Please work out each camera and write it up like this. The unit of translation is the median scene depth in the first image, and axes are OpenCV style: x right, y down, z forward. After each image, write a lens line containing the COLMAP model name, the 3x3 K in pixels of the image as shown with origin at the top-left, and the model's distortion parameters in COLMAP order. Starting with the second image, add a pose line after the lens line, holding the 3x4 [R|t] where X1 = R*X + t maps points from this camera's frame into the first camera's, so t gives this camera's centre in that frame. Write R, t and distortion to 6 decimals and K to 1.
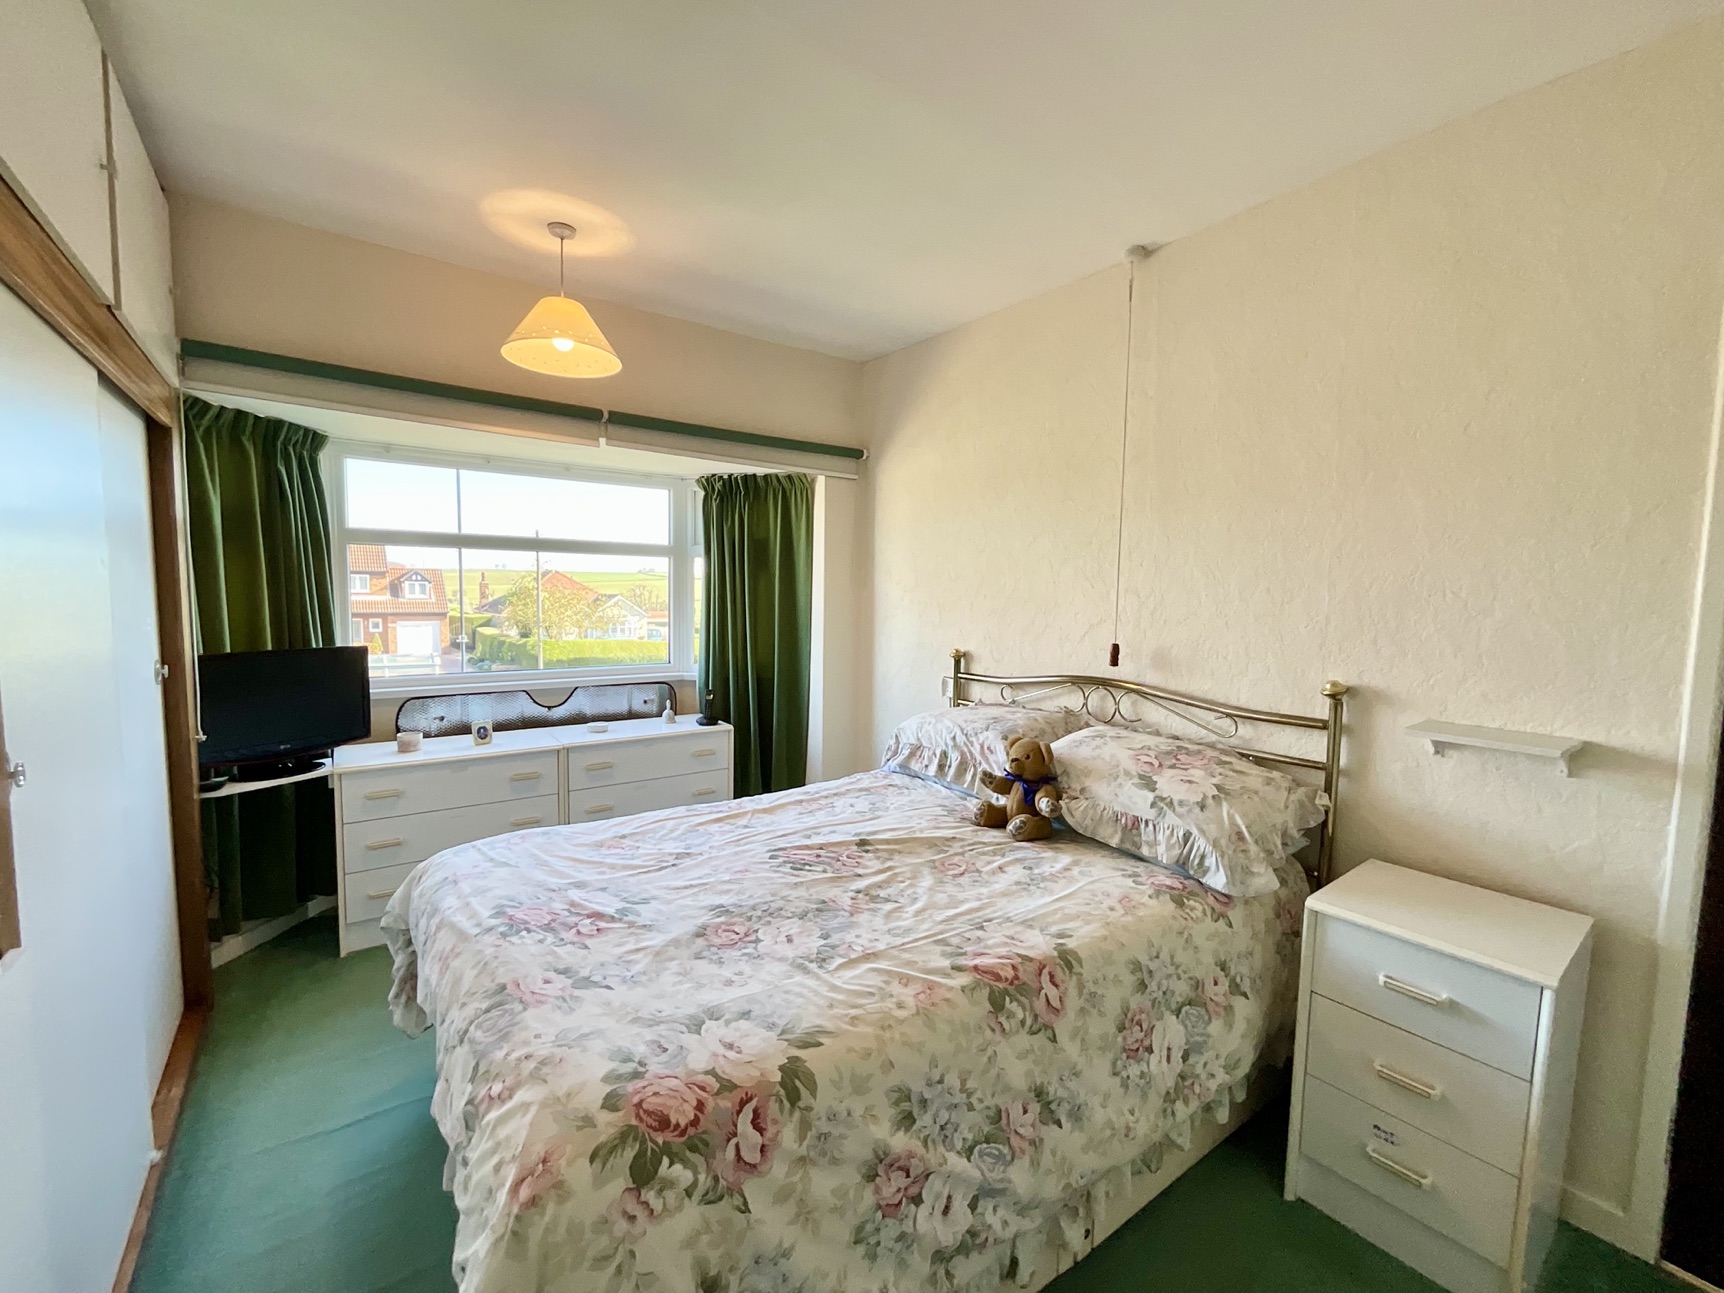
lens RADIAL K [[699.4, 0, 859.3], [0, 699.4, 651.4], [0, 0, 1]] dist [-0.007373, 0.001940]
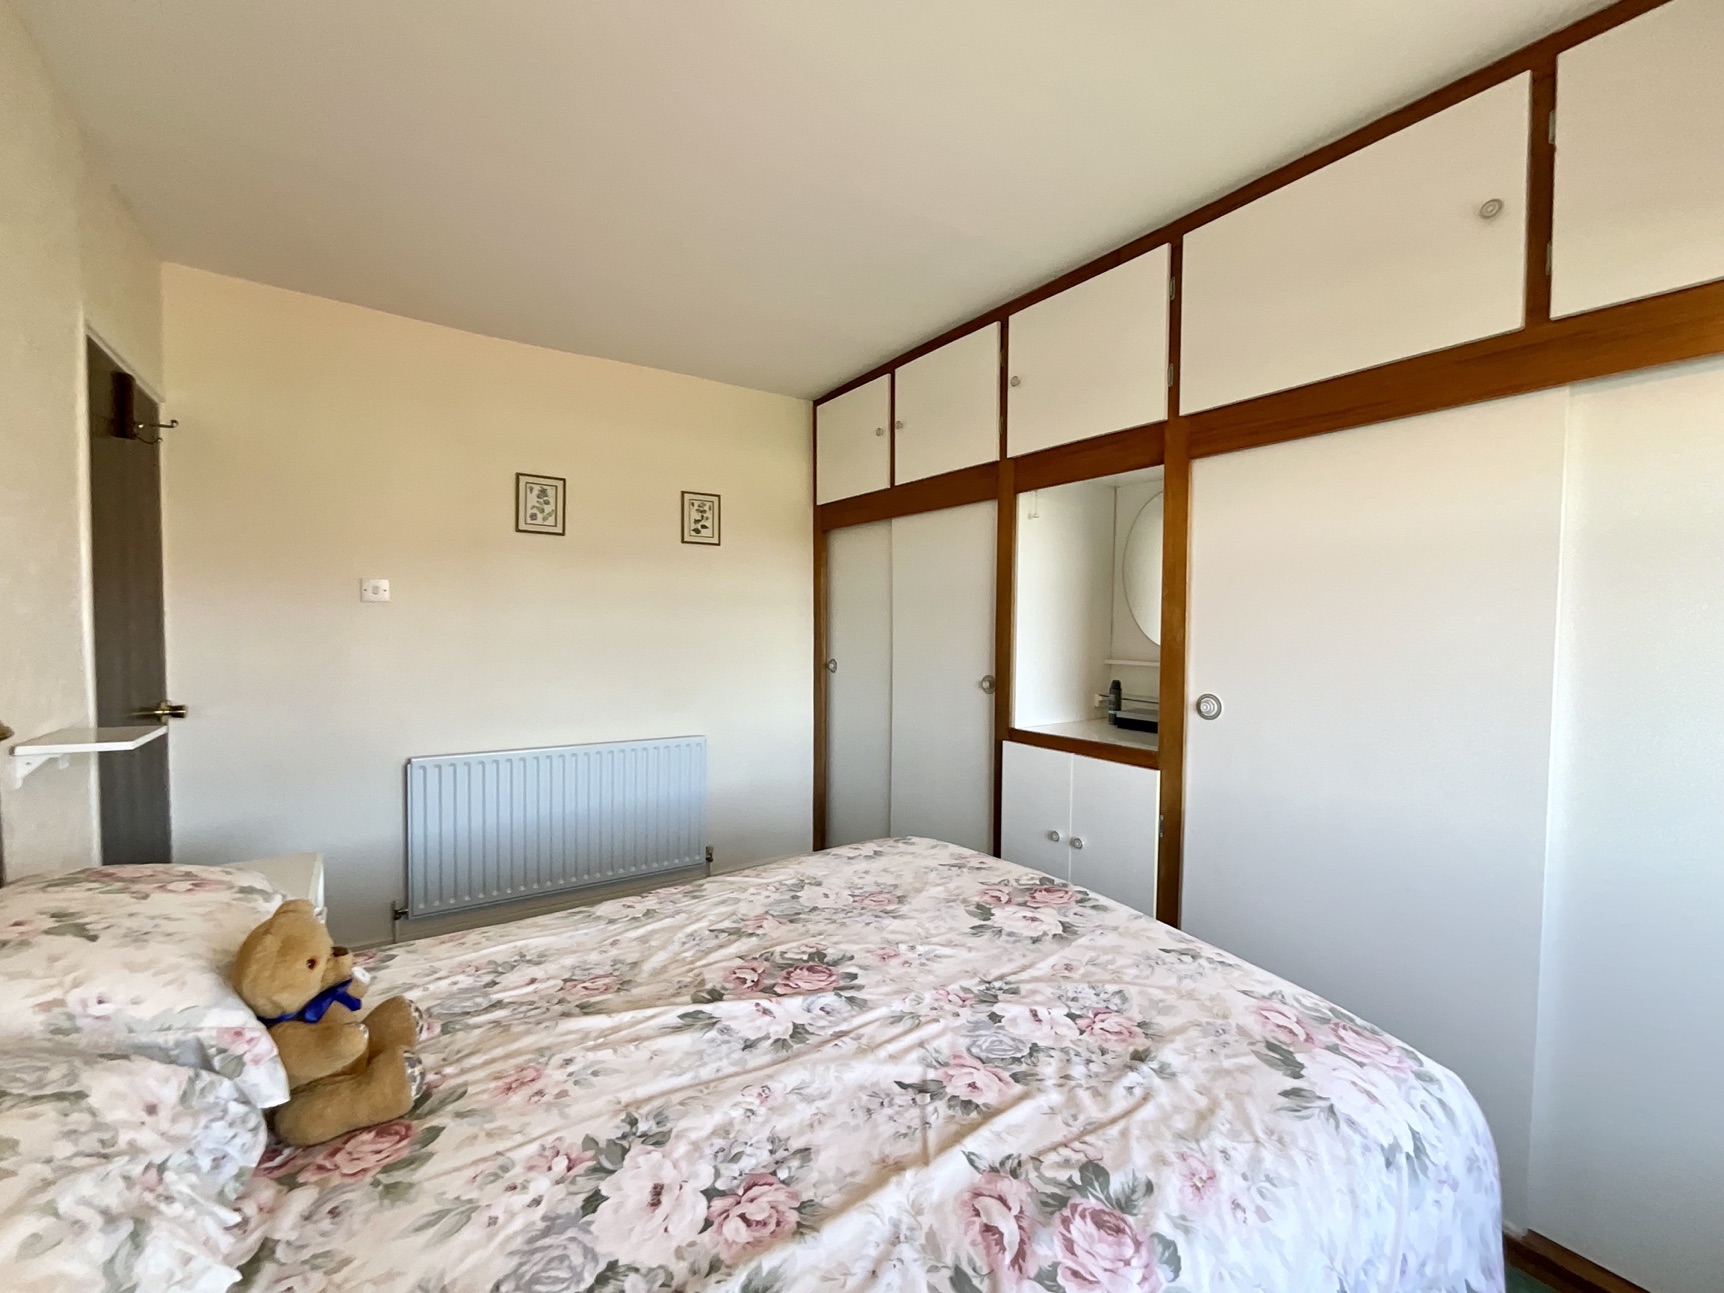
lens RADIAL K [[699.4, 0, 864.8], [0, 699.4, 644.2], [0, 0, 1]] dist [-0.007373, 0.001940]
pose [[-0.999239, -0.024989, 0.029962, -0.180743], [-0.021486, 0.993474, 0.112018, -0.142729], [-0.032566, 0.111288, -0.993254, 2.017235]]
